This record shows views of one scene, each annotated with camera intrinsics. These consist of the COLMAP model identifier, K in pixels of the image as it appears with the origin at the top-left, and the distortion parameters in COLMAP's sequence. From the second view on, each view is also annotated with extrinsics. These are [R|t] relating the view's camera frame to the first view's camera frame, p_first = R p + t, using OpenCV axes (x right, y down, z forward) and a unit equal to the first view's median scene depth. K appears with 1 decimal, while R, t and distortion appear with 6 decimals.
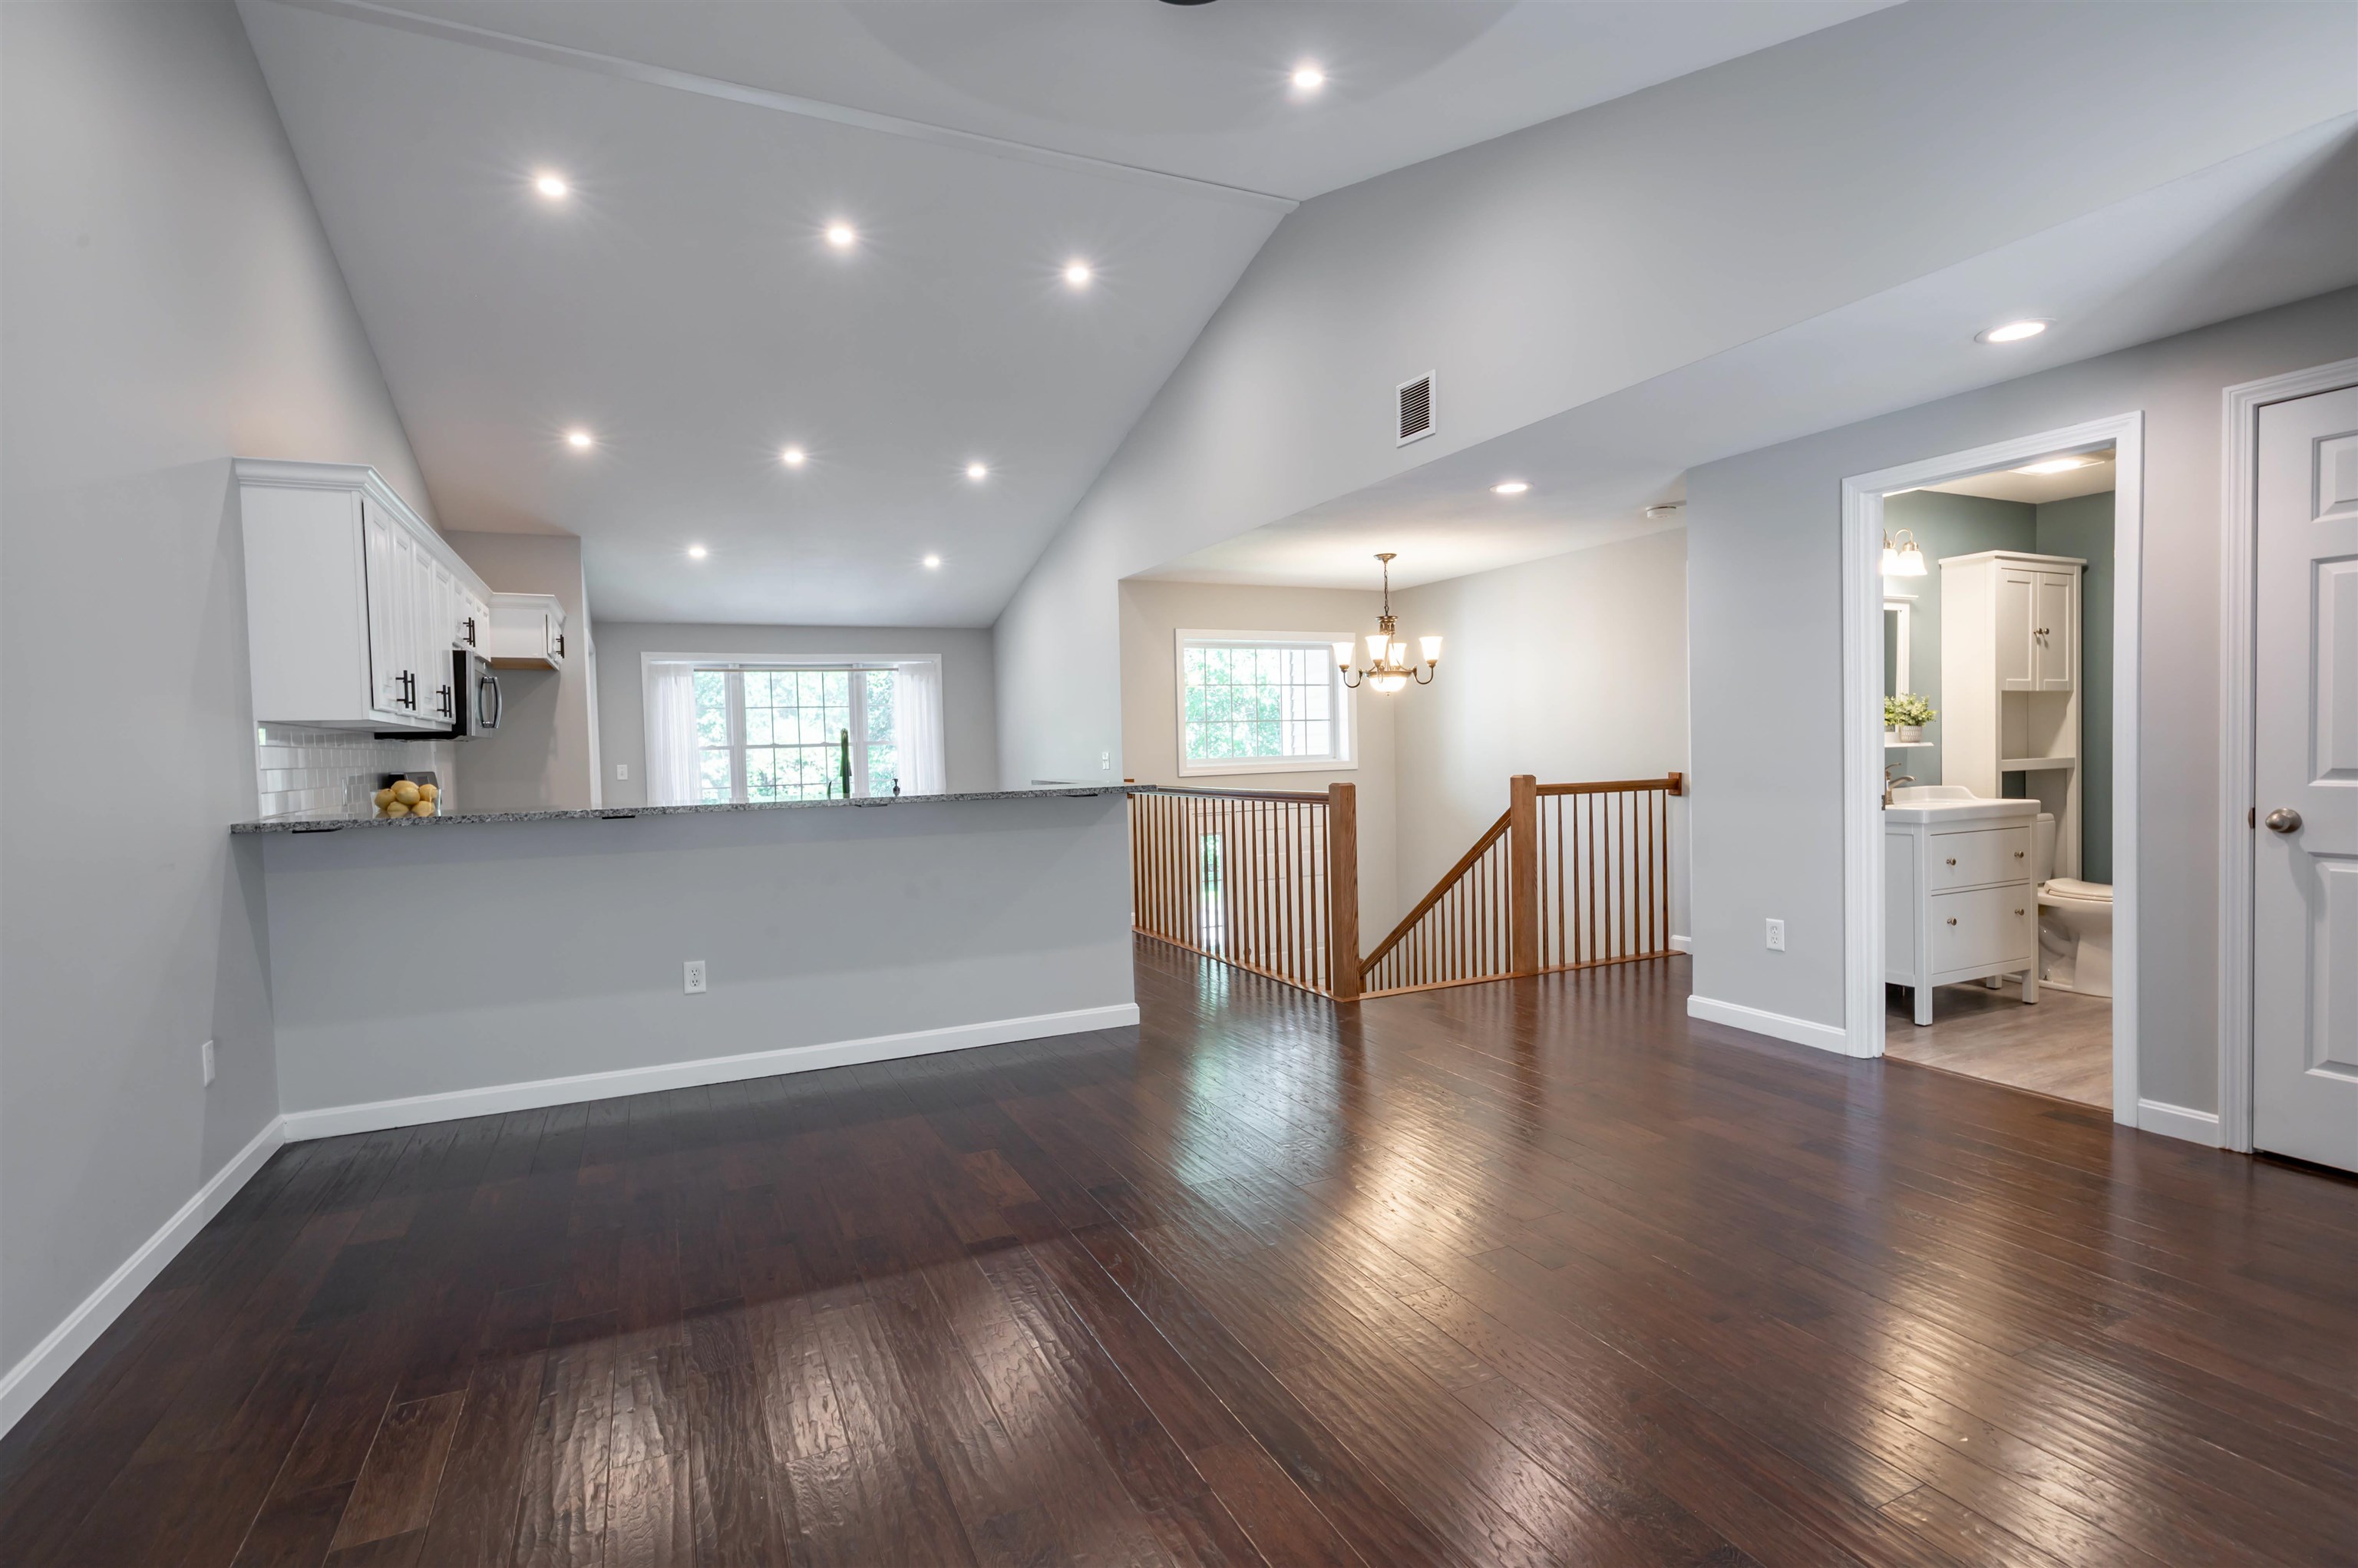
lens RADIAL K [[1139.3, 0, 1173.3], [0, 1139.3, 775.3], [0, 0, 1]] dist [0.000538, 0.000744]
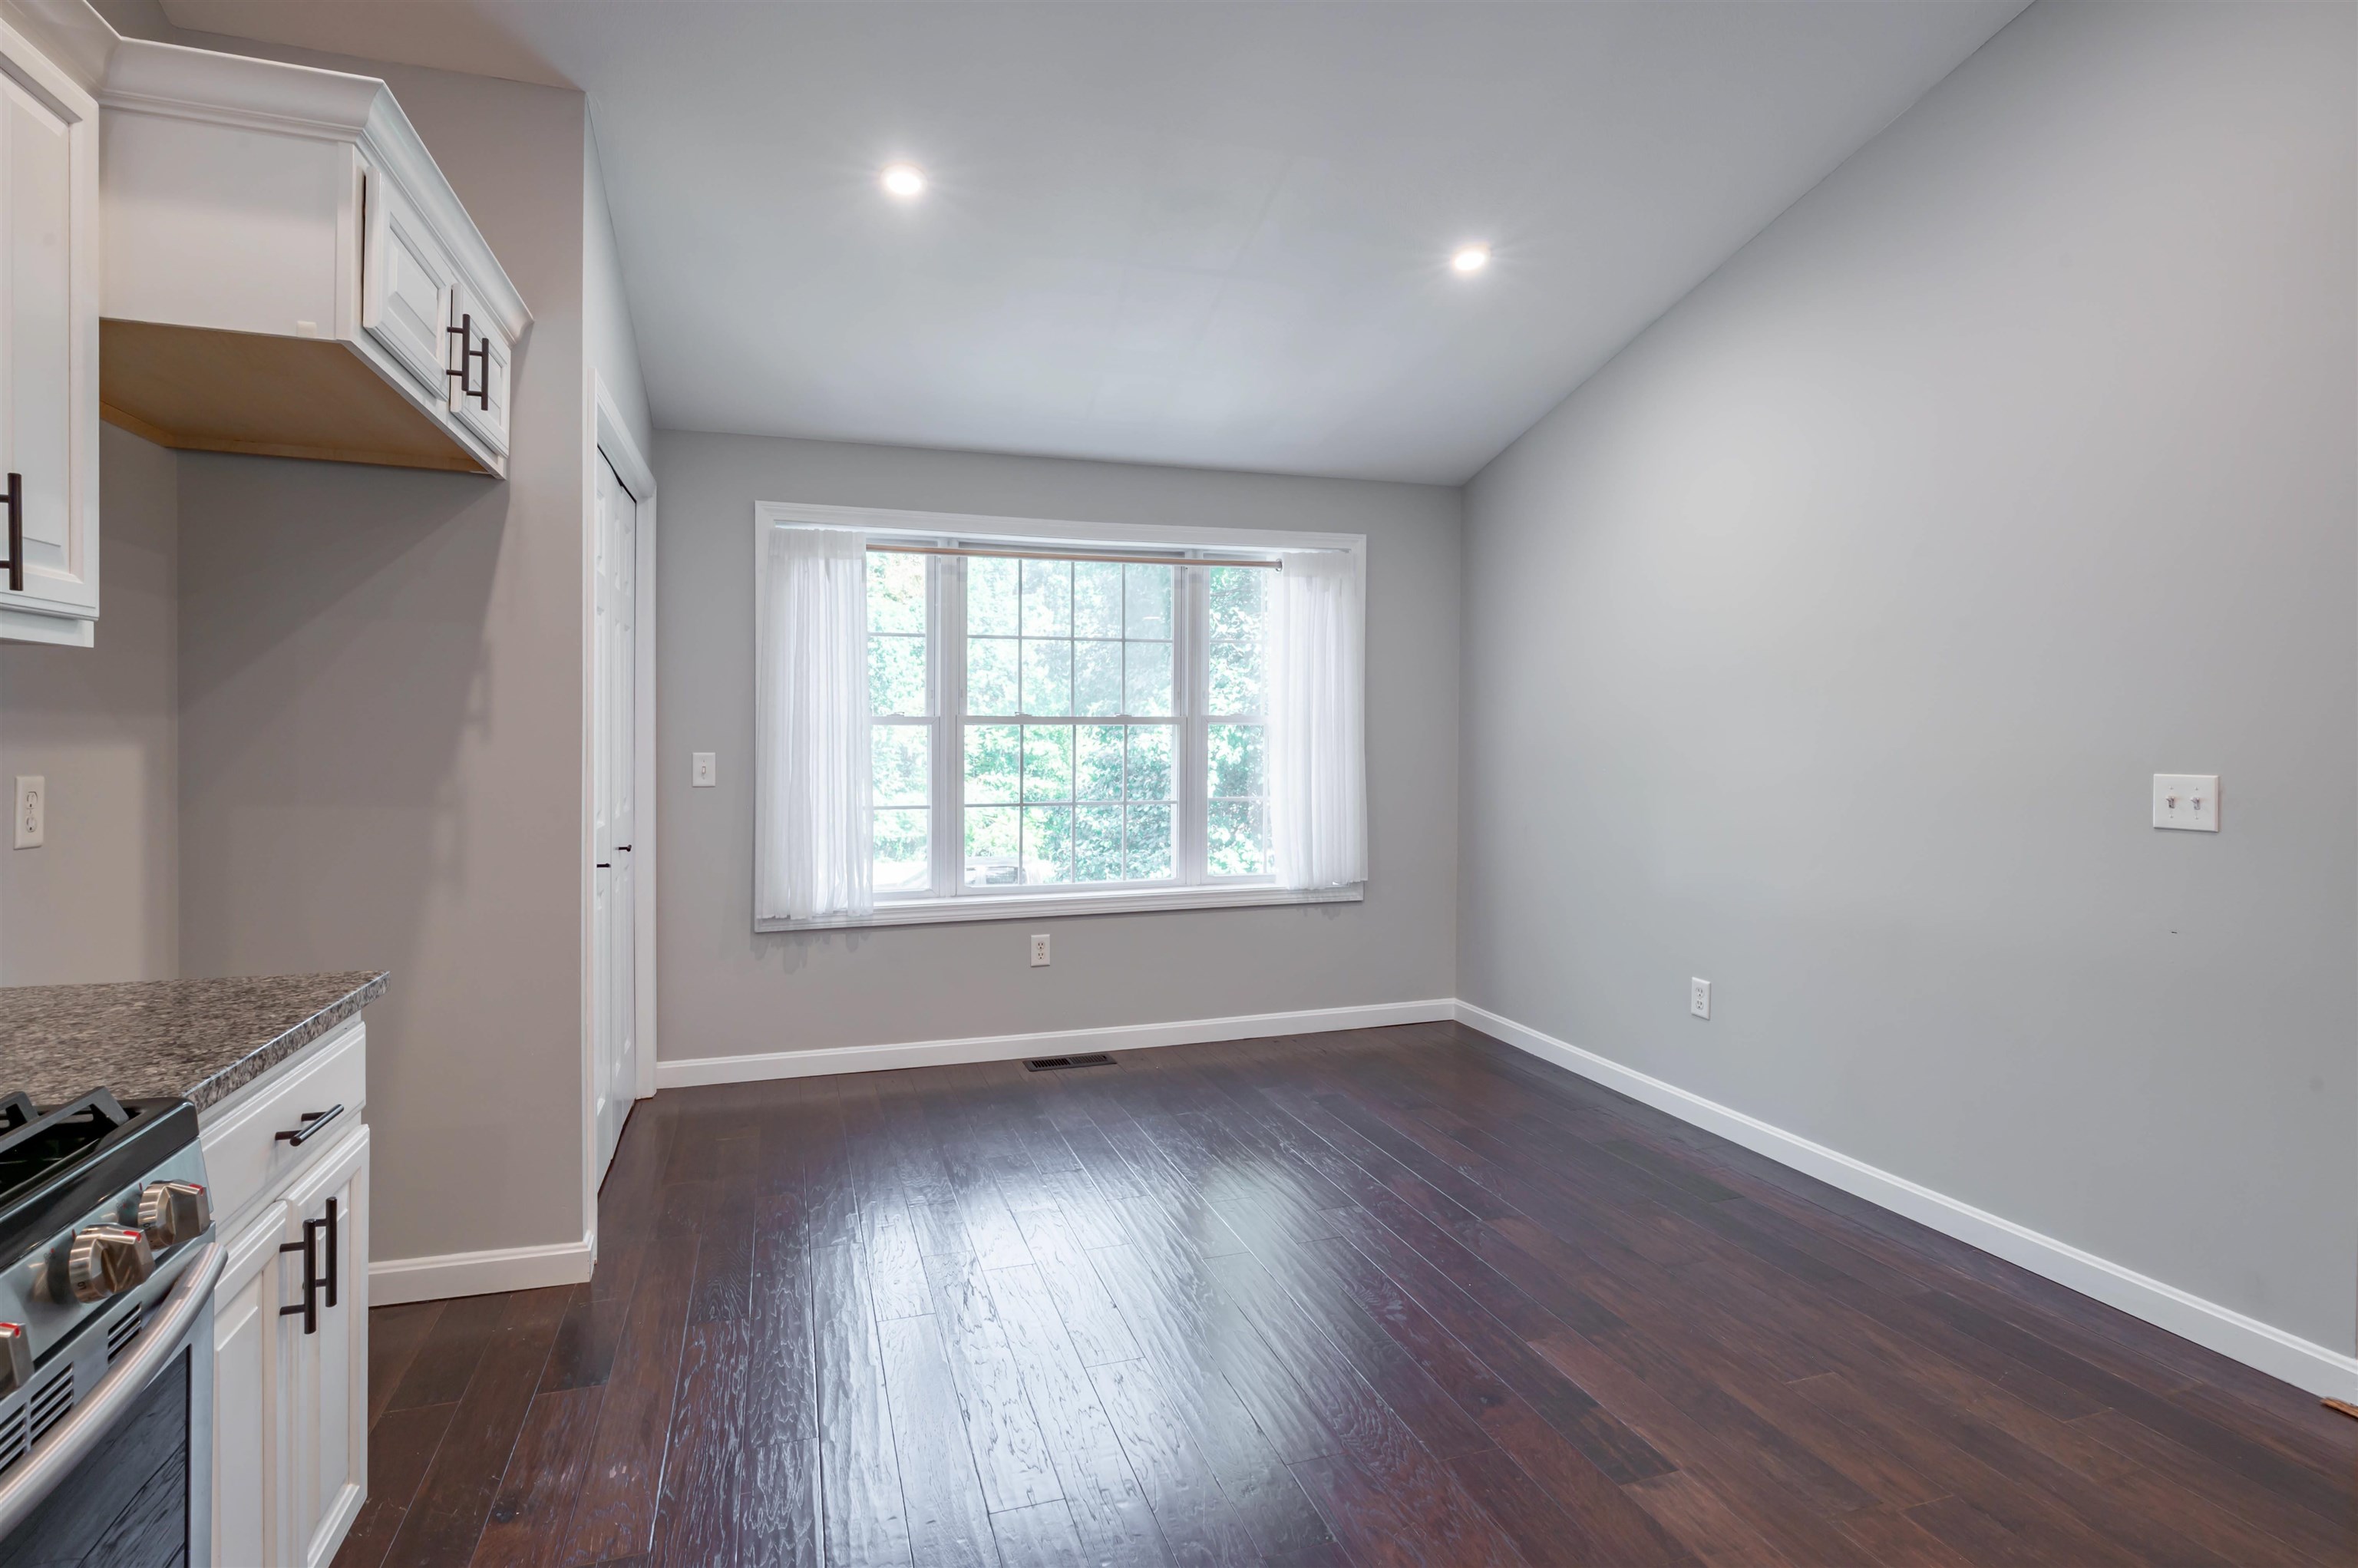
lens RADIAL K [[1169.7, 0, 1142.0], [0, 1169.7, 748.4], [0, 0, 1]] dist [-0.000027, 0.000594]
pose [[0.990600, 0.035075, -0.132218, -0.270022], [-0.036077, 0.999336, -0.005190, -0.014996], [0.131948, 0.009911, 0.991207, 0.604368]]
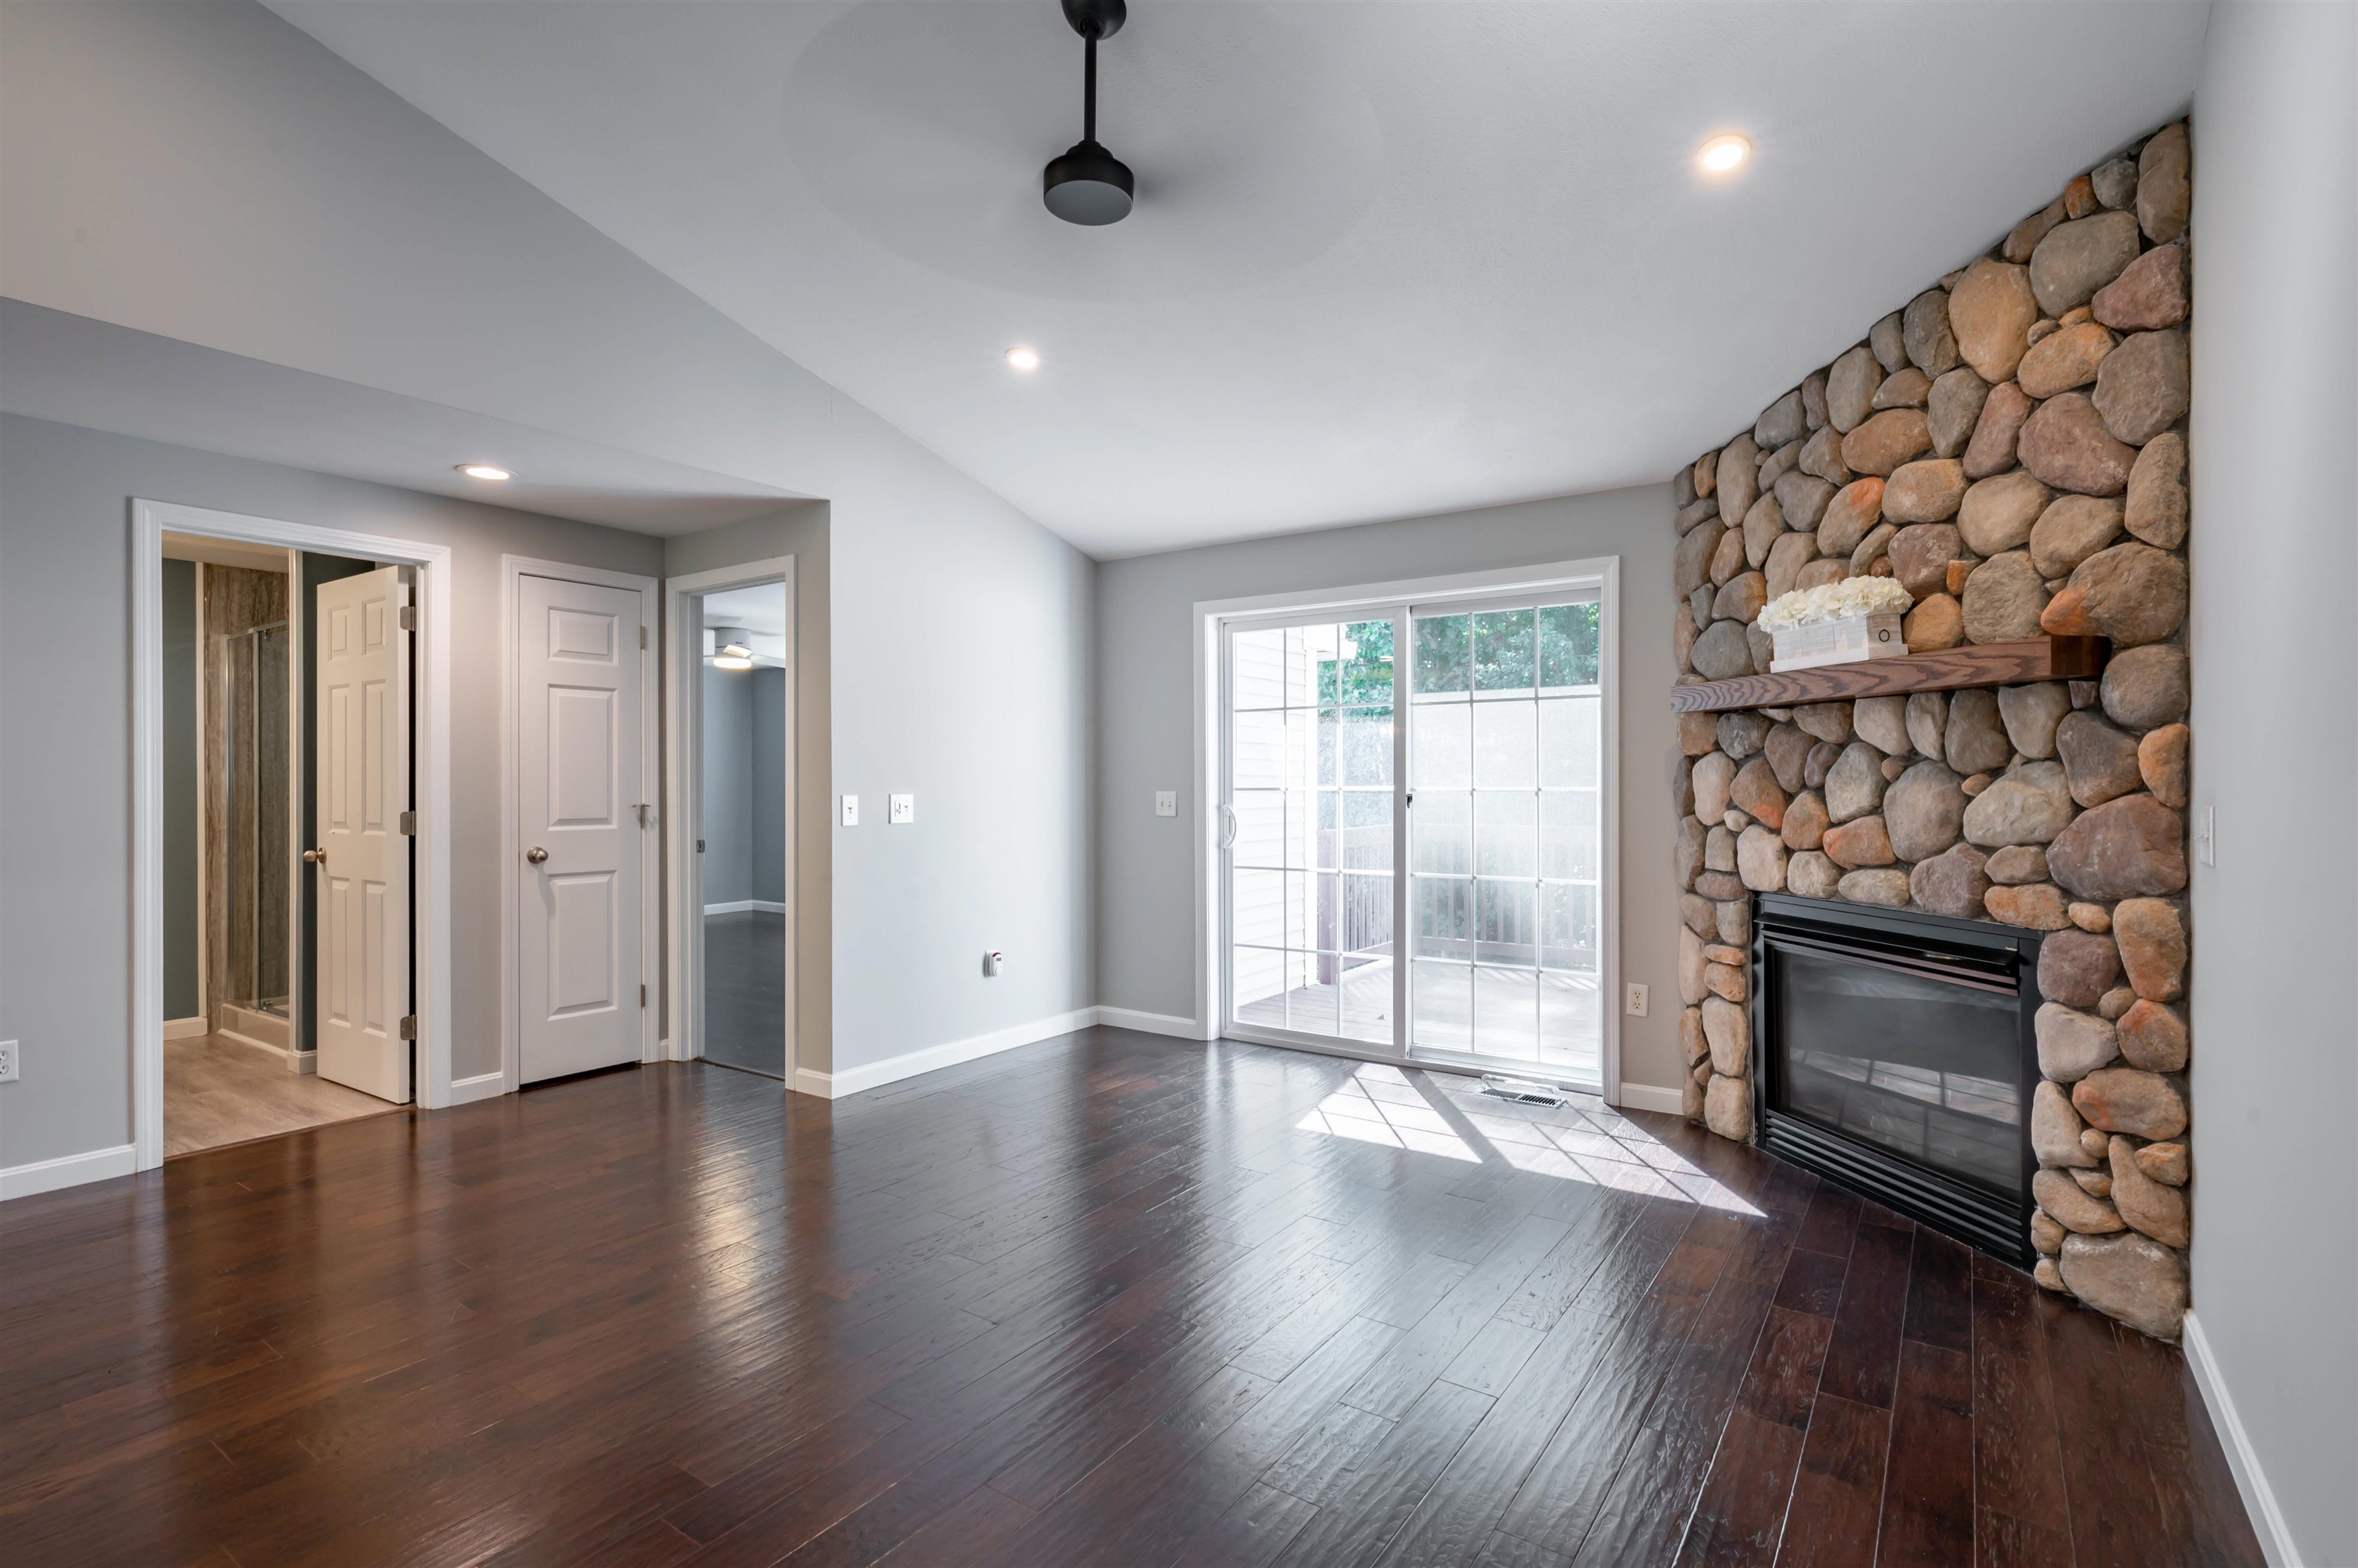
lens RADIAL K [[1139.3, 0, 1173.3], [0, 1139.3, 775.3], [0, 0, 1]] dist [0.000538, 0.000744]
pose [[-0.510852, 0.032586, 0.859051, -0.261161], [0.038925, 0.999133, -0.014752, -0.003424], [-0.858787, 0.025903, -0.511678, 0.370427]]
